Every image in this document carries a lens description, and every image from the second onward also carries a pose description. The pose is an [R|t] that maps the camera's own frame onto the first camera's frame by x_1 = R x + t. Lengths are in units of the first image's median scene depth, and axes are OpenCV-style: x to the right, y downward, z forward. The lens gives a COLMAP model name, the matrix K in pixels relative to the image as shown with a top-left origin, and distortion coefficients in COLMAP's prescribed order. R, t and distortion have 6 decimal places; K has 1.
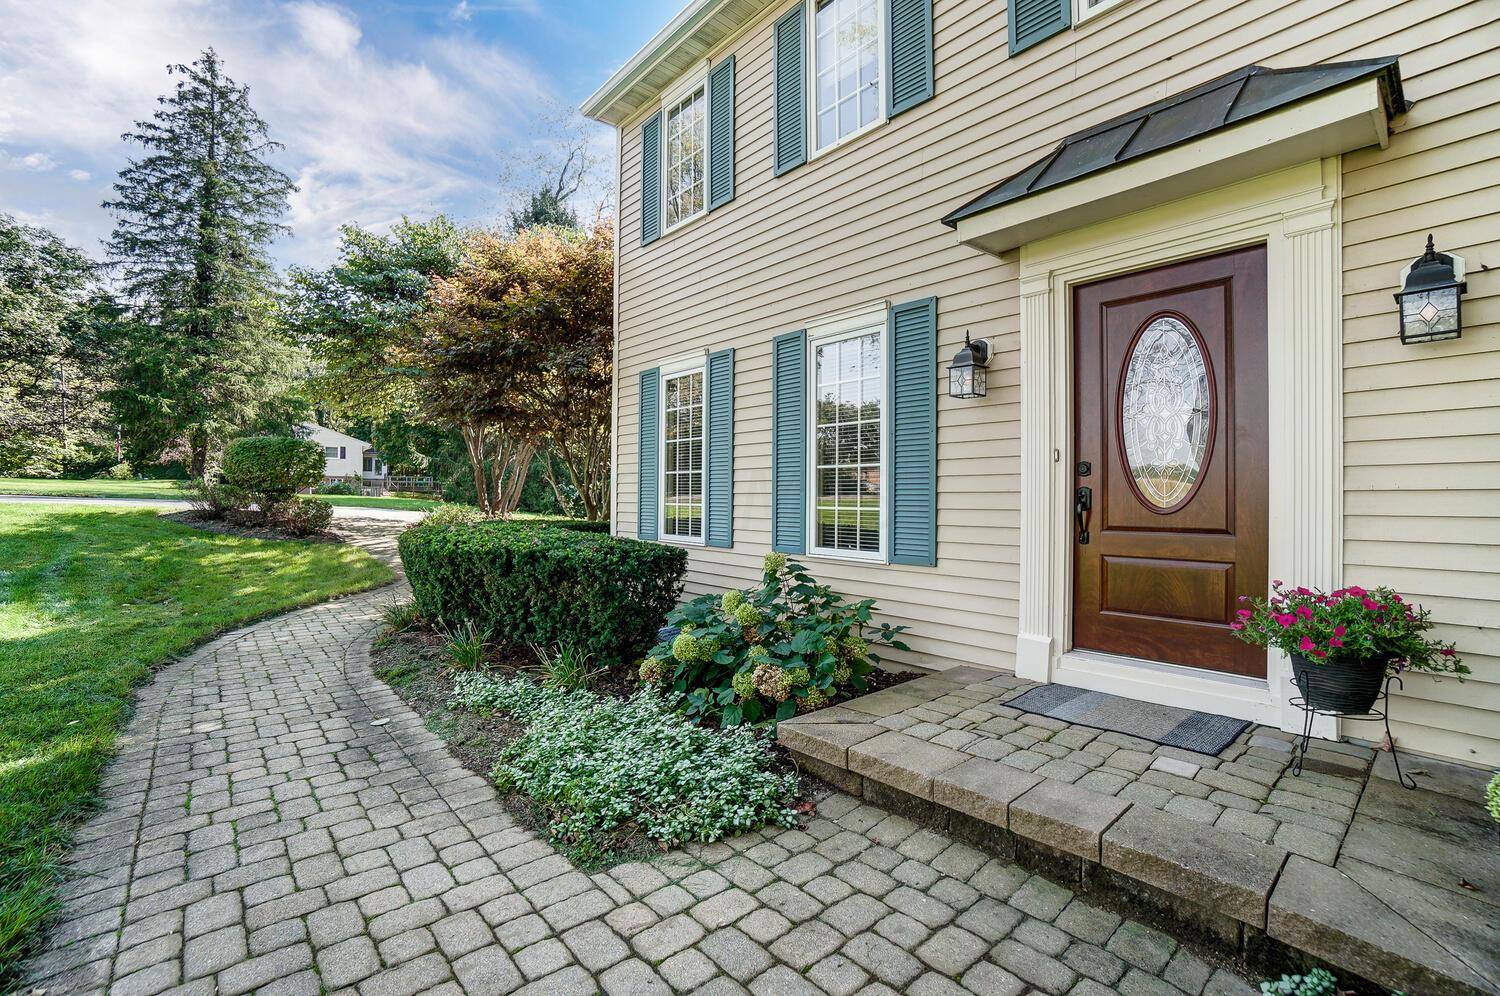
lens RADIAL K [[663.6, 0, 731.9], [0, 663.6, 493.8], [0, 0, 1]] dist [-0.064871, 0.024986]
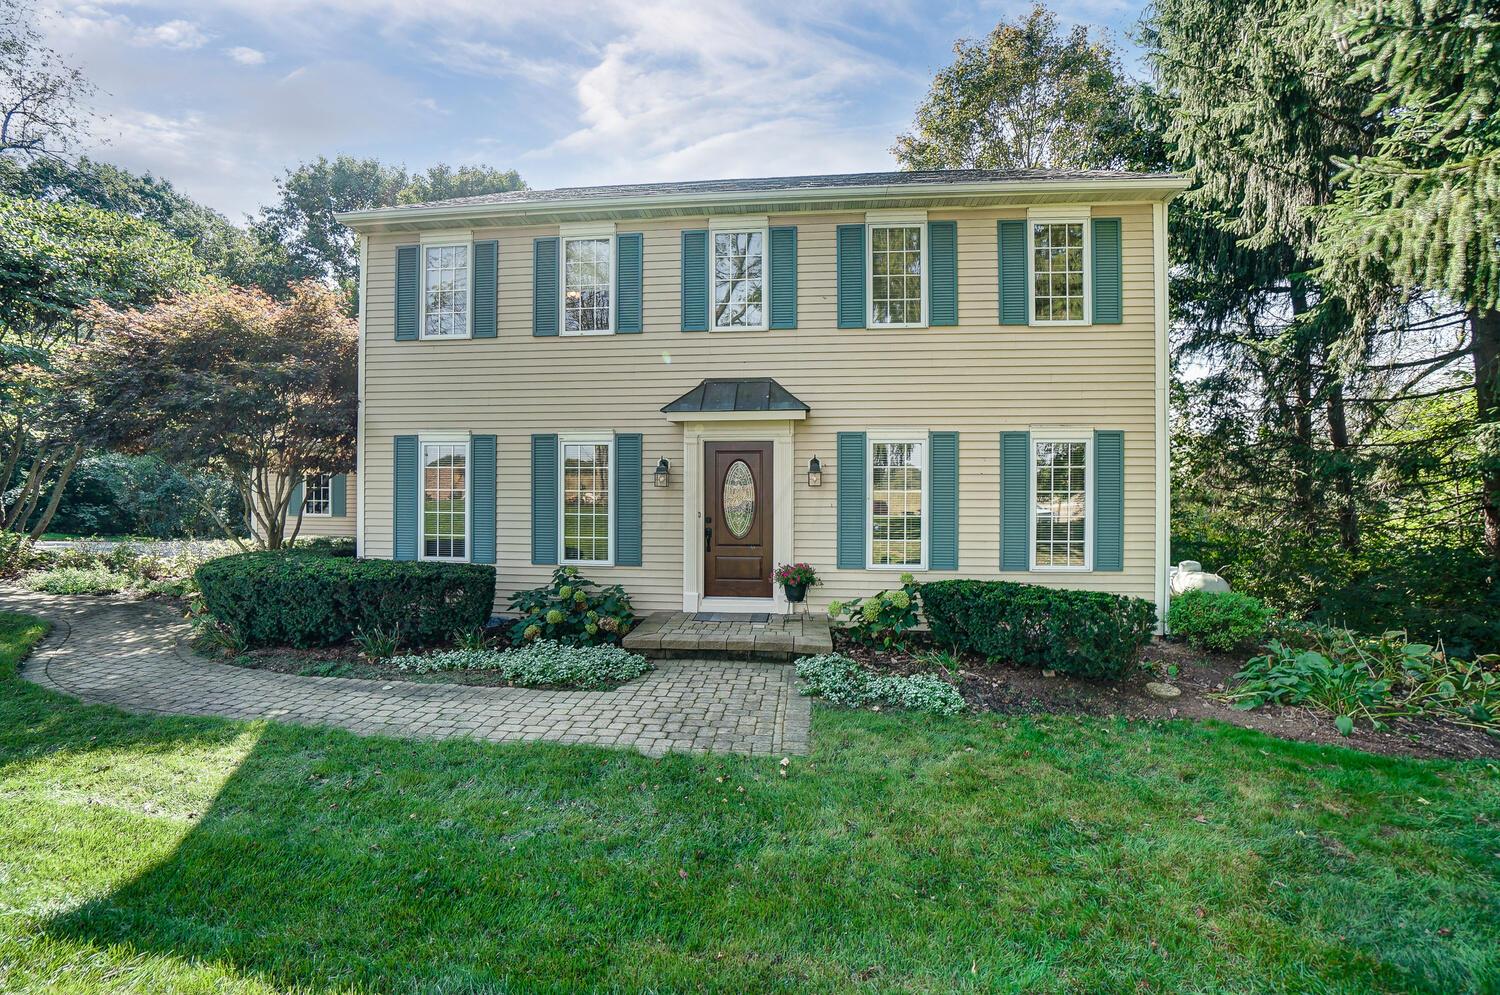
lens RADIAL K [[663.6, 0, 731.9], [0, 663.6, 493.3], [0, 0, 1]] dist [-0.064871, 0.024986]
pose [[0.720877, -0.005032, 0.693045, -1.103309], [-0.001850, 0.999956, 0.009185, -0.162648], [-0.693061, -0.007904, 0.720836, -0.817687]]
